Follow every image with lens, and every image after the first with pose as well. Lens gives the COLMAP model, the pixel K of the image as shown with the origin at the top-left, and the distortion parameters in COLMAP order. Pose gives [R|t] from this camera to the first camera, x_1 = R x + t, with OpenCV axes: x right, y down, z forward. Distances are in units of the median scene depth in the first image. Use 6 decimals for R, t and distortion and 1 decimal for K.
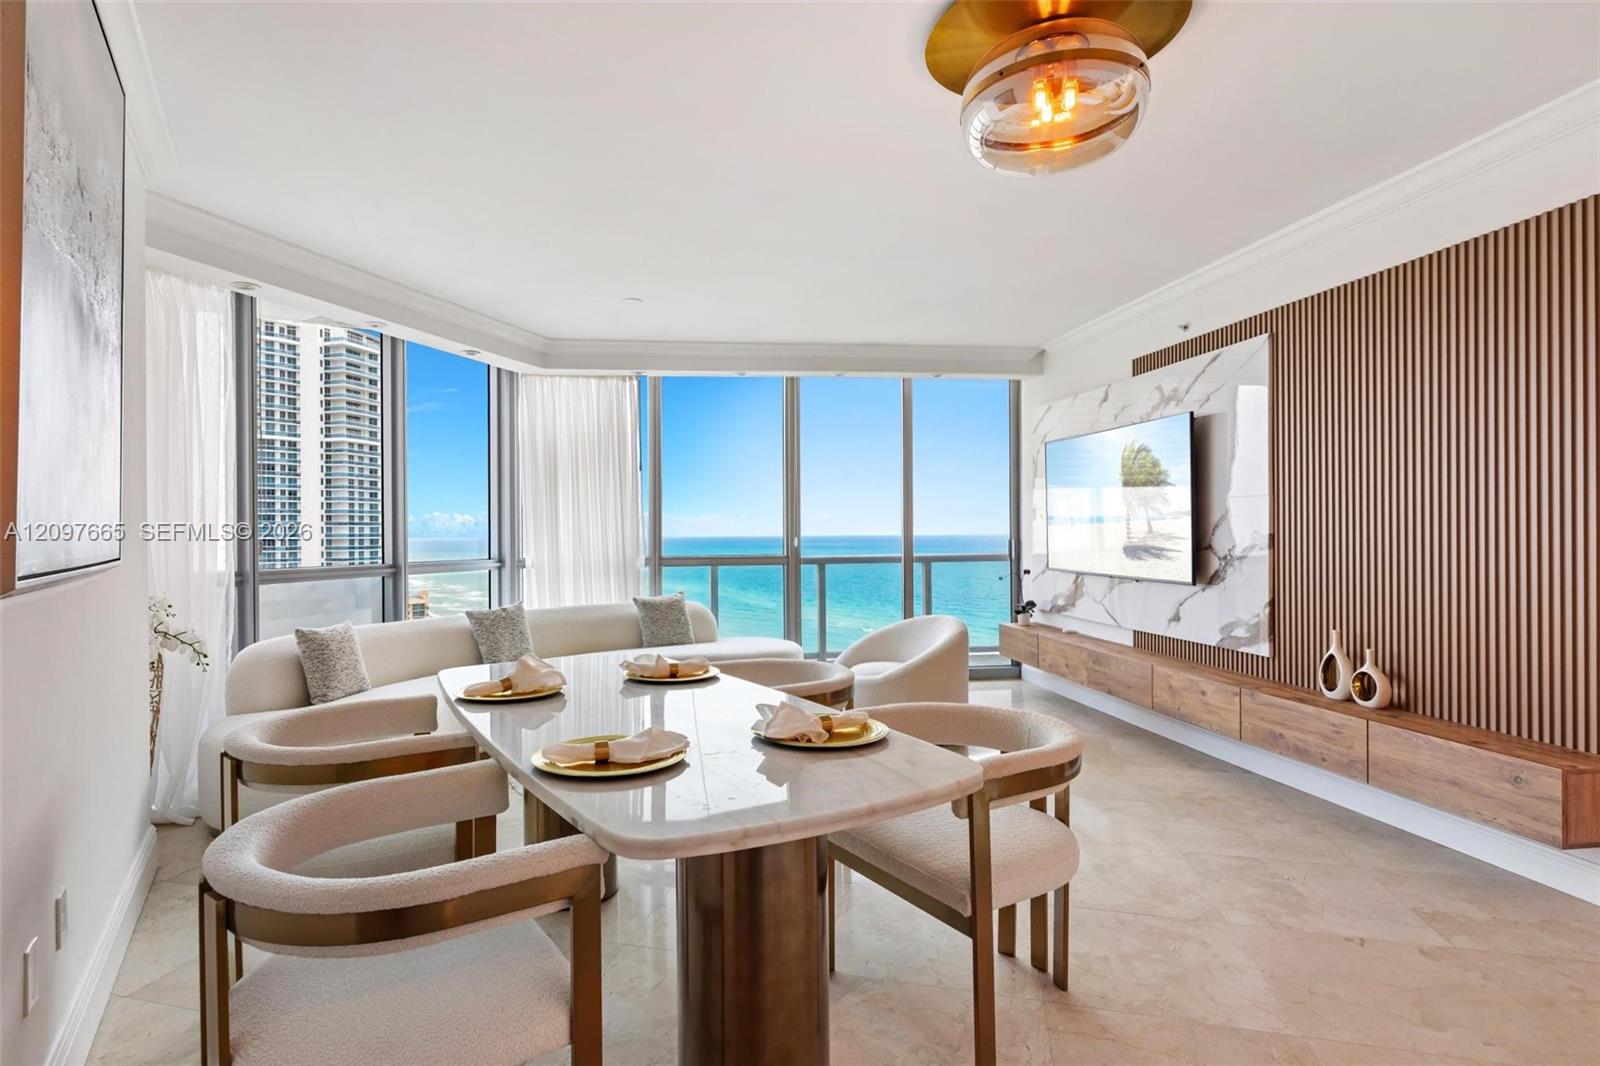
lens RADIAL K [[817.1, 0, 743.5], [0, 817.1, 527.5], [0, 0, 1]] dist [0.005896, -0.001512]
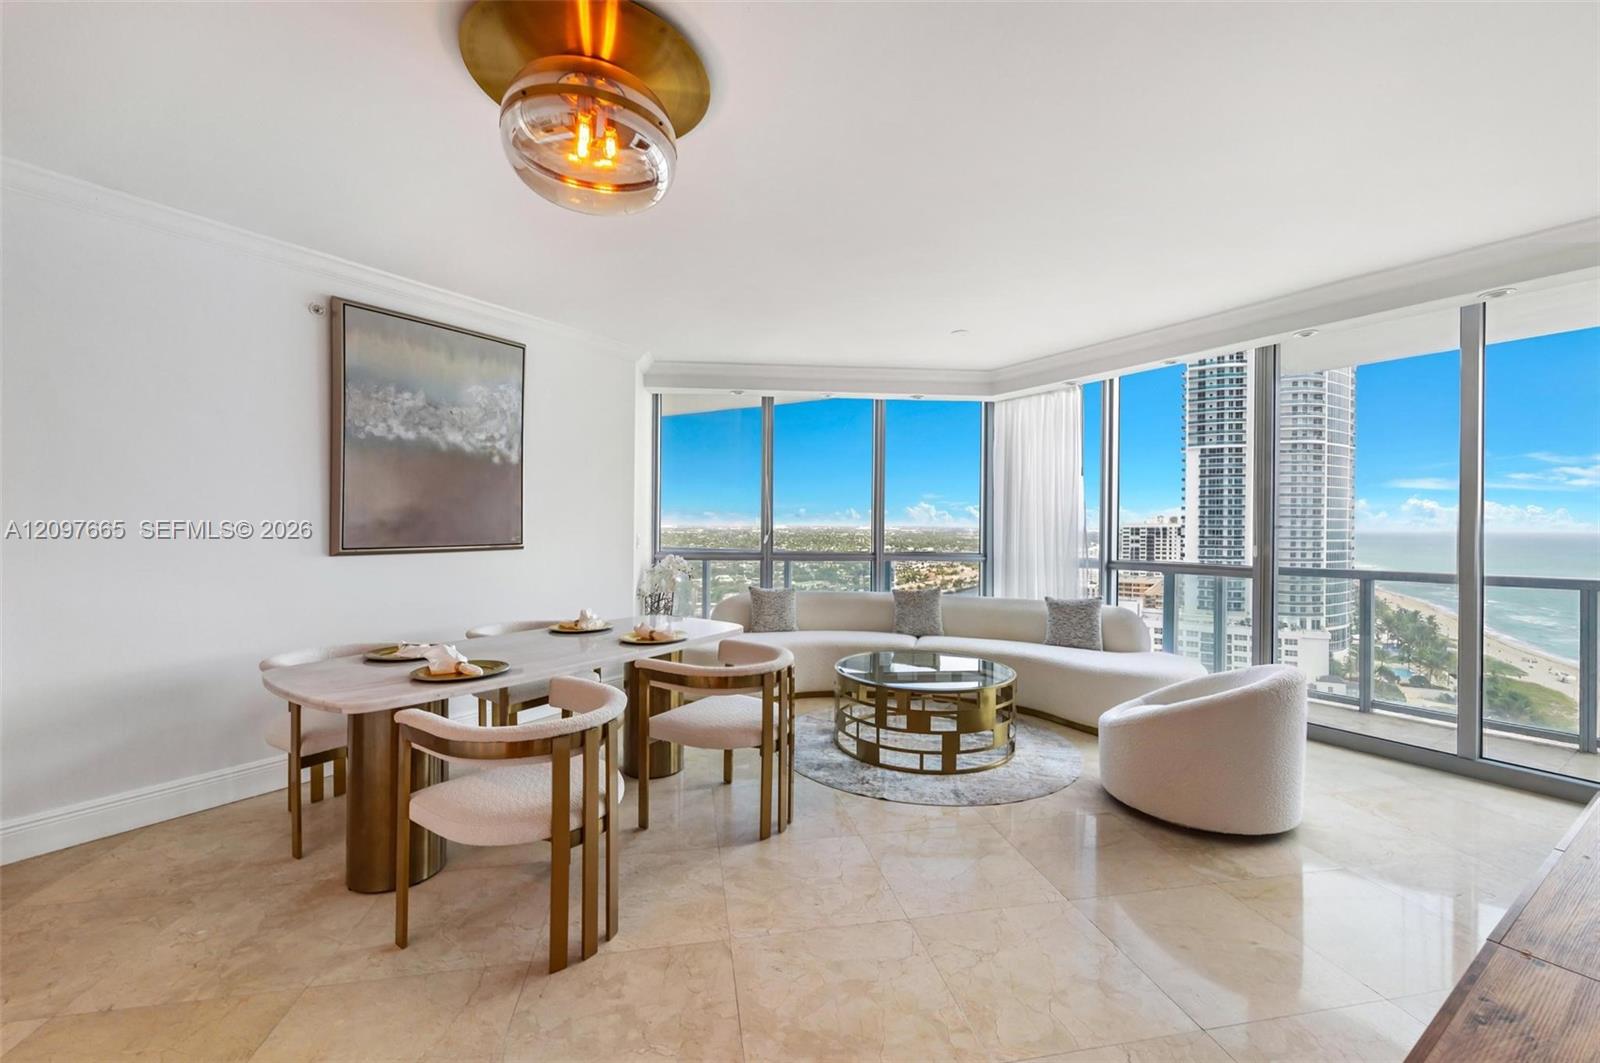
lens RADIAL K [[642.9, 0, 806.3], [0, 642.9, 530.3], [0, 0, 1]] dist [0.001956, 0.001341]
pose [[0.436649, 0.020018, -0.899409, 0.473826], [-0.004847, 0.999790, 0.019899, -0.015487], [0.899619, -0.004330, 0.436654, 0.339406]]
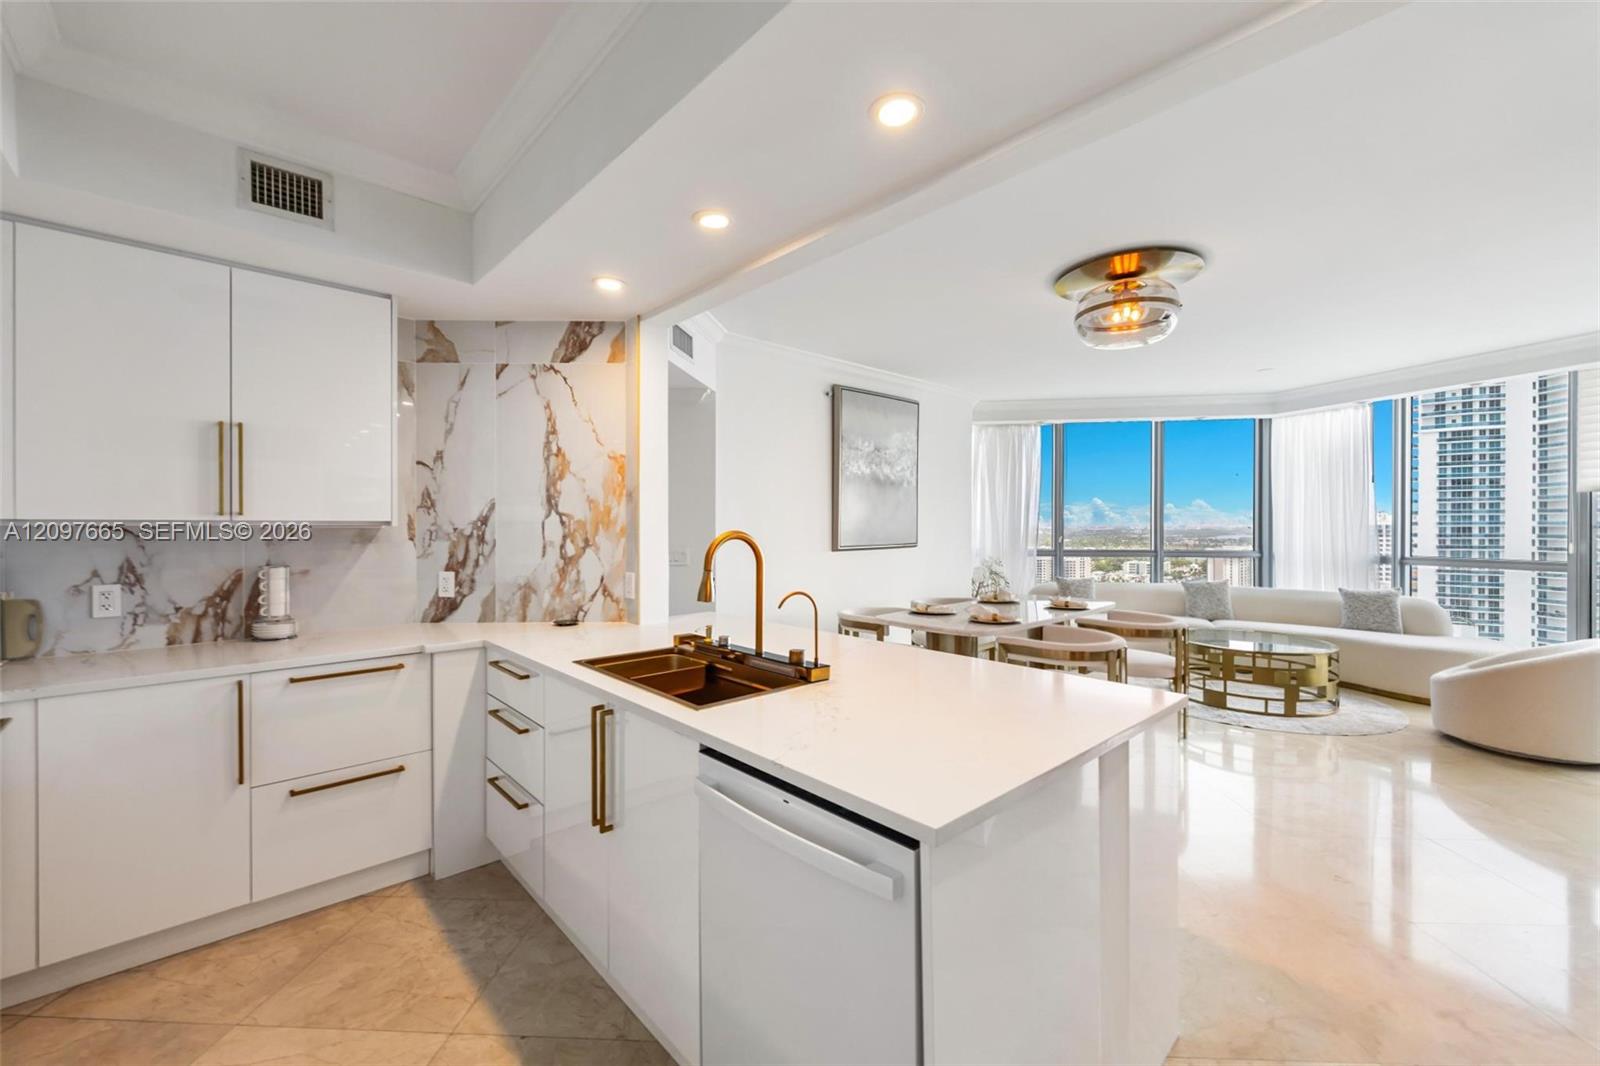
lens RADIAL K [[642.9, 0, 806.1], [0, 642.9, 528.6], [0, 0, 1]] dist [0.001956, 0.001341]
pose [[0.225423, 0.013224, -0.974171, 0.621561], [0.006693, 0.999863, 0.015122, -0.024009], [0.974238, -0.009928, 0.225303, -0.012293]]
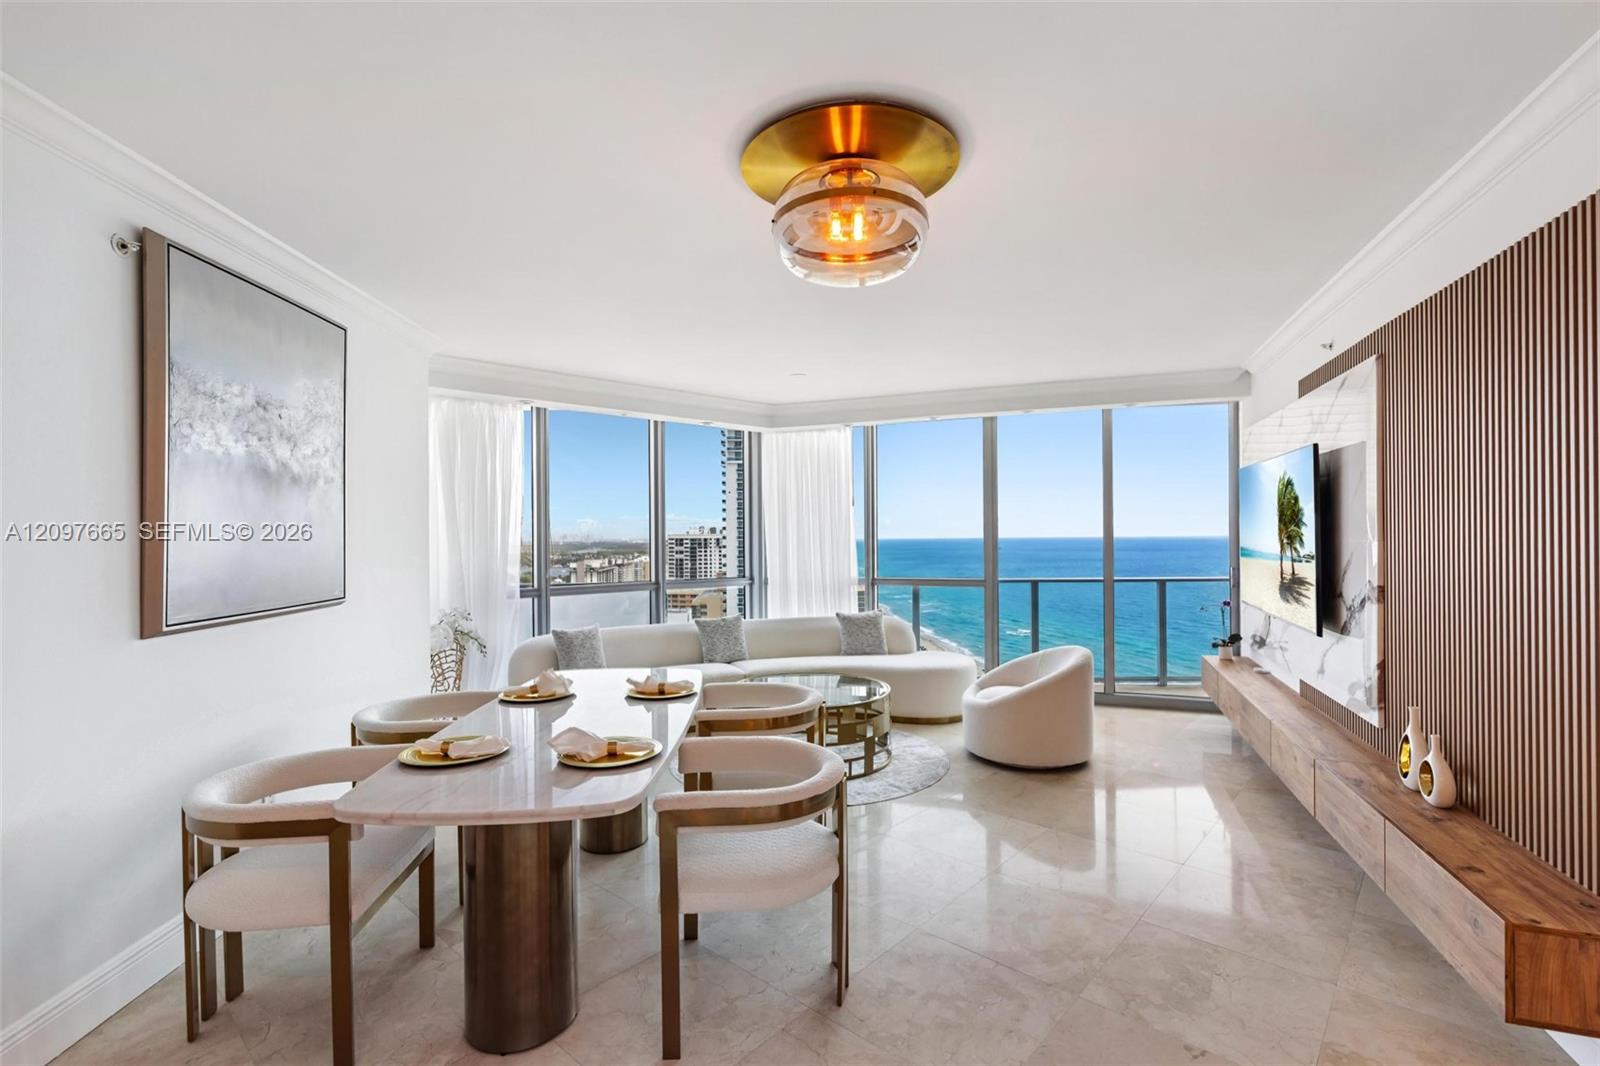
lens RADIAL K [[716.5, 0, 802.2], [0, 716.5, 534.9], [0, 0, 1]] dist [0.000037, 0.000846]
pose [[0.892587, -0.001713, -0.450871, 0.290929], [0.005897, 0.999952, 0.007874, -0.037532], [0.450836, -0.009687, 0.892554, 0.029983]]
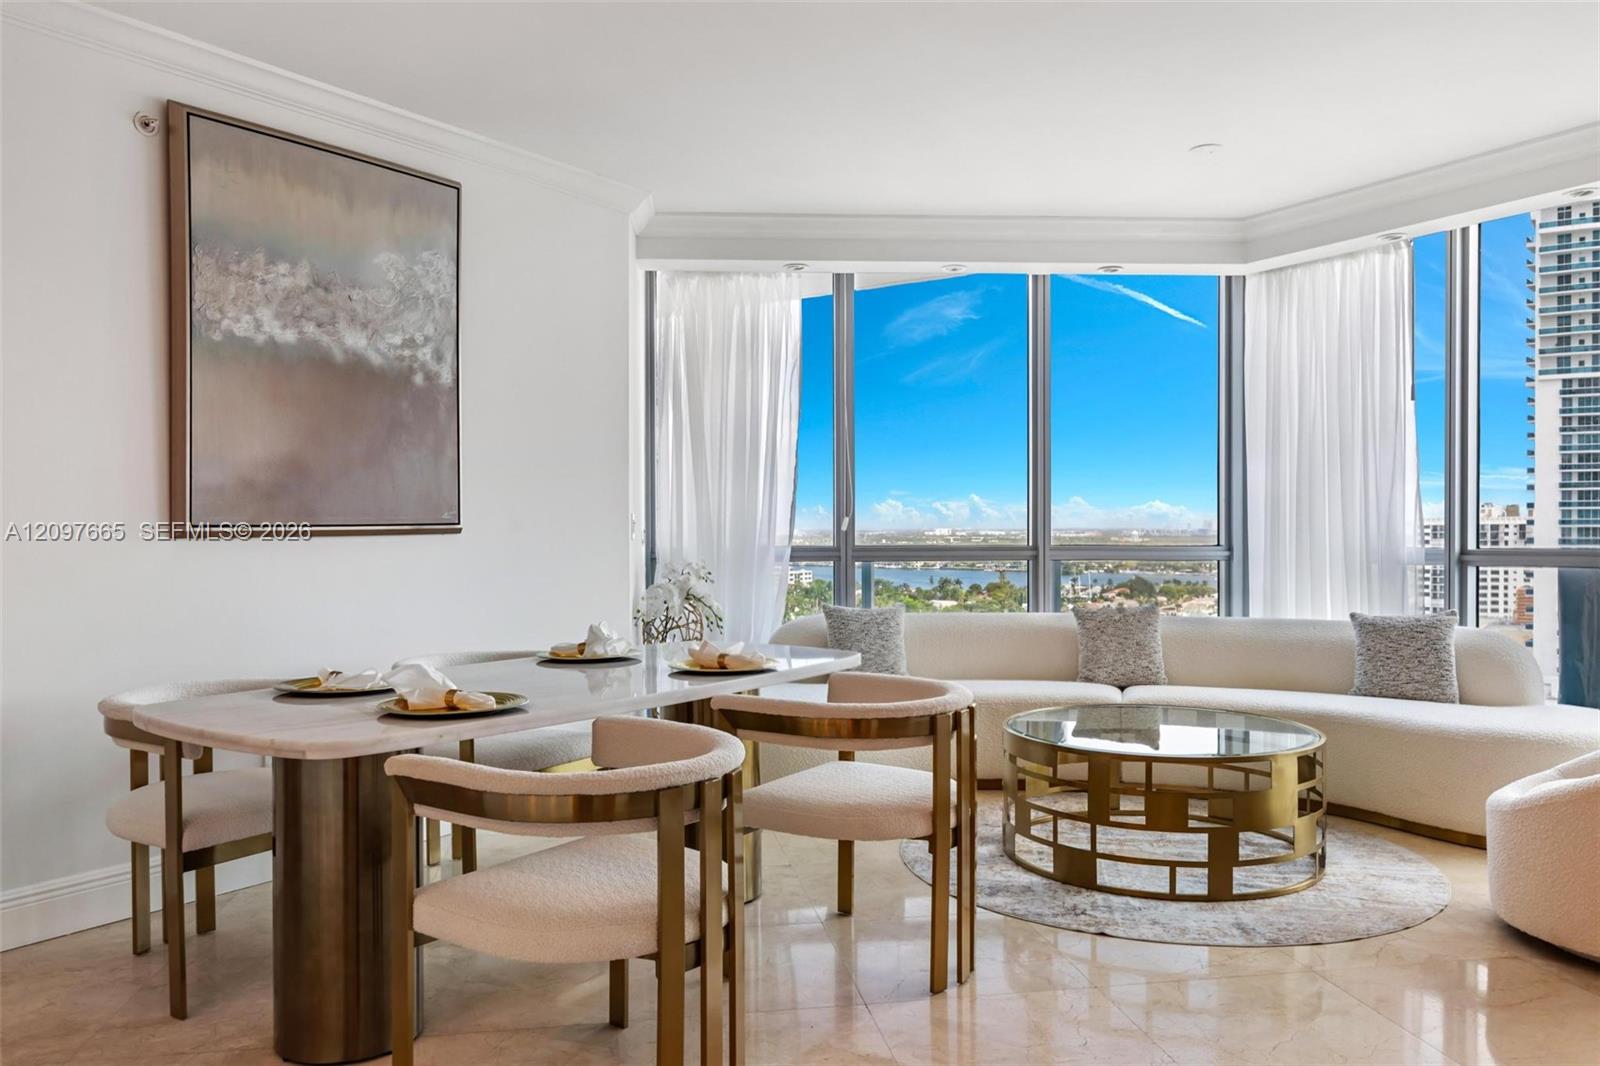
lens RADIAL K [[1163.2, 0, 806.7], [0, 1163.2, 546.3], [0, 0, 1]] dist [0.005161, 0.002019]
pose [[0.415006, 0.020863, -0.909579, 0.475291], [0.007255, 0.999629, 0.026238, 0.010349], [0.909790, -0.017488, 0.414701, 0.261773]]
